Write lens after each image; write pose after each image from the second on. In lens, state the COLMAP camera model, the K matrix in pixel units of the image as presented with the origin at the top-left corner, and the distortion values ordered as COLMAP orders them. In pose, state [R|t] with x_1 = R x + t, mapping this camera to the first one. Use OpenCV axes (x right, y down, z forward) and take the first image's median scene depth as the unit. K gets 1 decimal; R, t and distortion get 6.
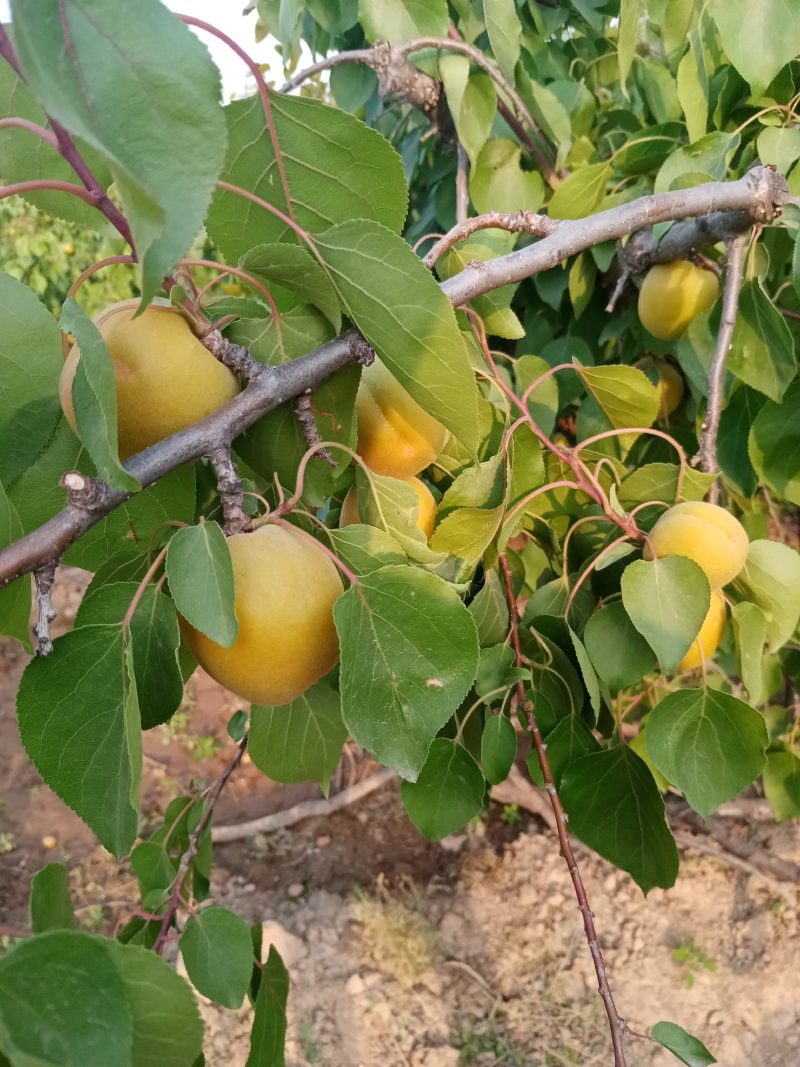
lens RADIAL K [[911.5, 0, 396.8], [0, 911.5, 556.8], [0, 0, 1]] dist [0.002059, -0.011043]
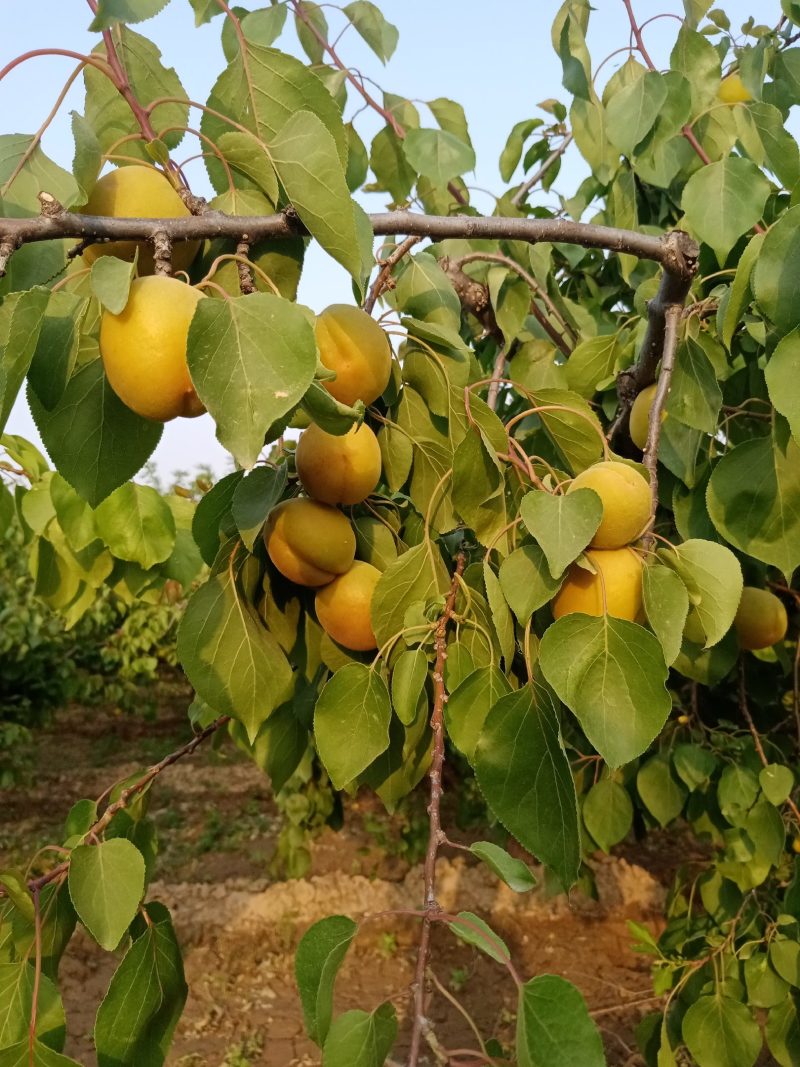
lens RADIAL K [[944.1, 0, 401.7], [0, 944.1, 557.1], [0, 0, 1]] dist [0.095210, -0.157630]
pose [[0.976521, 0.077418, -0.201028, 0.232062], [-0.161257, 0.881465, -0.443864, 0.427973], [0.142836, 0.465860, 0.873254, 0.001047]]
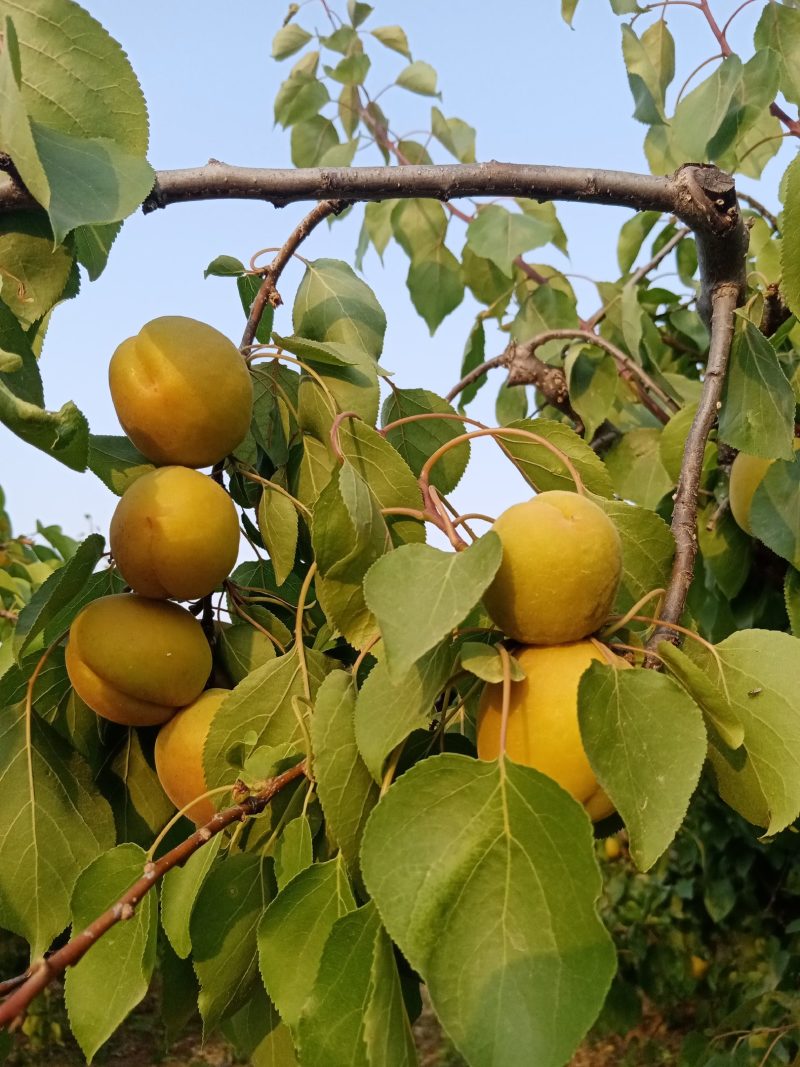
lens RADIAL K [[911.5, 0, 396.8], [0, 911.5, 556.8], [0, 0, 1]] dist [0.002059, -0.011043]
pose [[0.861411, -0.033711, -0.506788, 0.398724], [-0.296143, 0.777298, -0.555073, 0.259004], [0.412638, 0.628228, 0.659590, 0.397587]]
